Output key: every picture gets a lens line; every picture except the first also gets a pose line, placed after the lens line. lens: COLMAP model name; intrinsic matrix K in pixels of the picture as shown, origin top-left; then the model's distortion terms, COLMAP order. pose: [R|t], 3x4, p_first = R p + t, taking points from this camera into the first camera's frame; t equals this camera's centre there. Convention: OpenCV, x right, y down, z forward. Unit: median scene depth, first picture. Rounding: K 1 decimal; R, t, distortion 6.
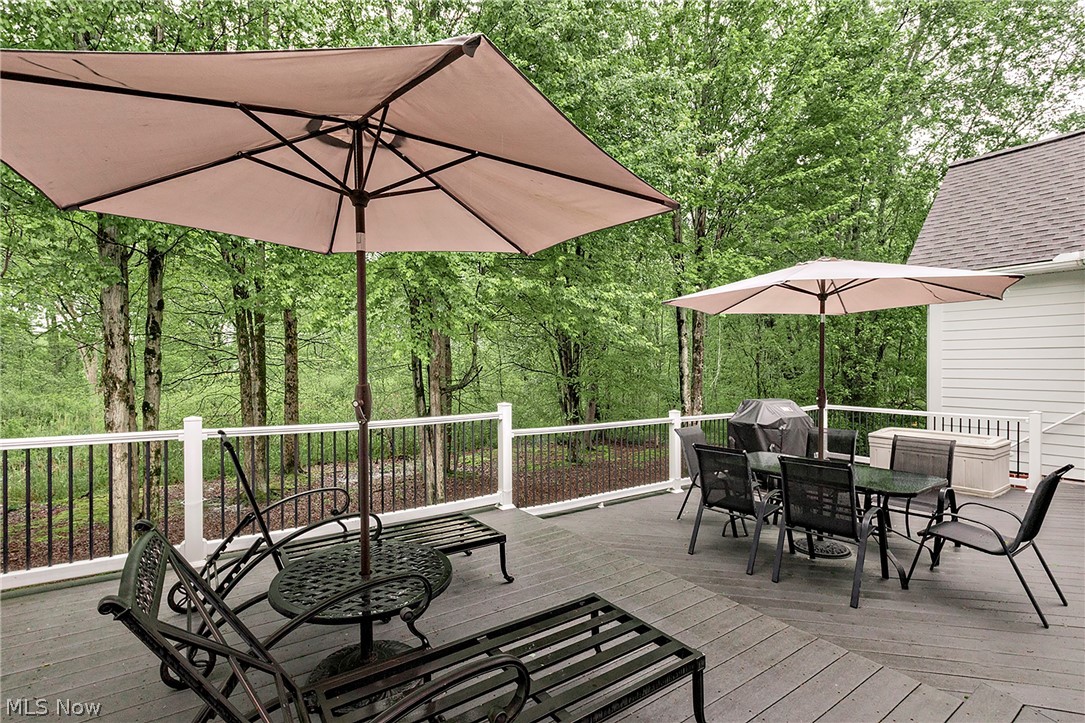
lens RADIAL K [[498.6, 0, 540.8], [0, 498.6, 370.5], [0, 0, 1]] dist [-0.000220, -0.000027]
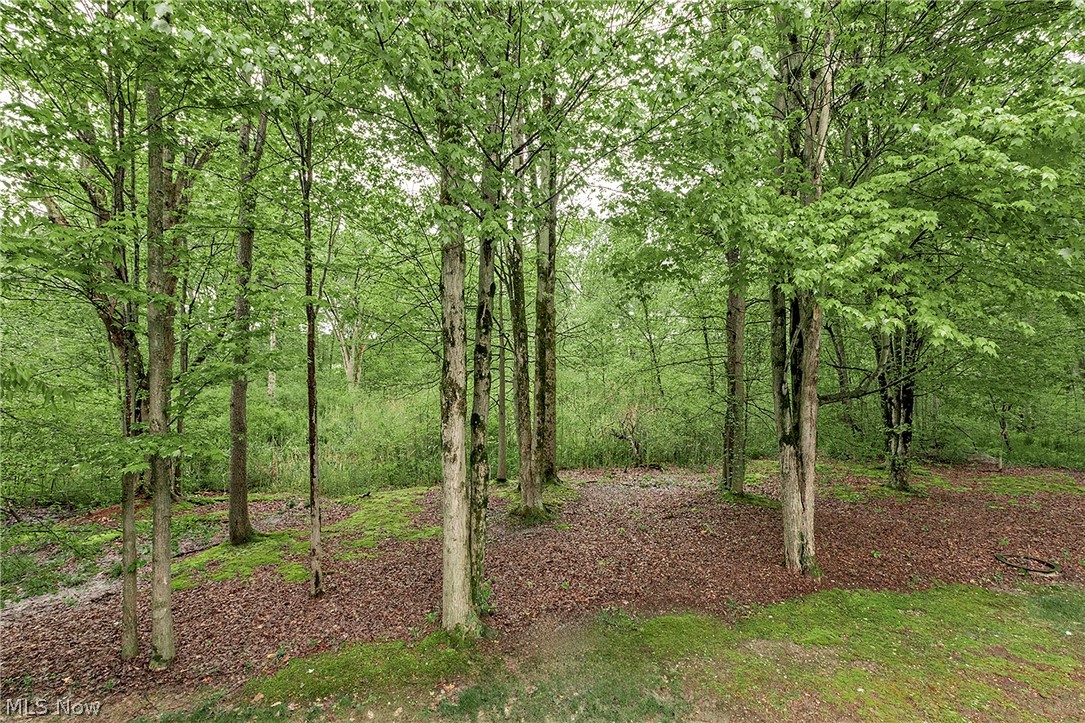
lens RADIAL K [[498.6, 0, 546.5], [0, 498.6, 356.9], [0, 0, 1]] dist [-0.000220, -0.000027]
pose [[0.957864, -0.005065, -0.287178, -0.469729], [0.003319, 0.999973, -0.006566, -0.021144], [0.287204, 0.005336, 0.957855, 0.287814]]
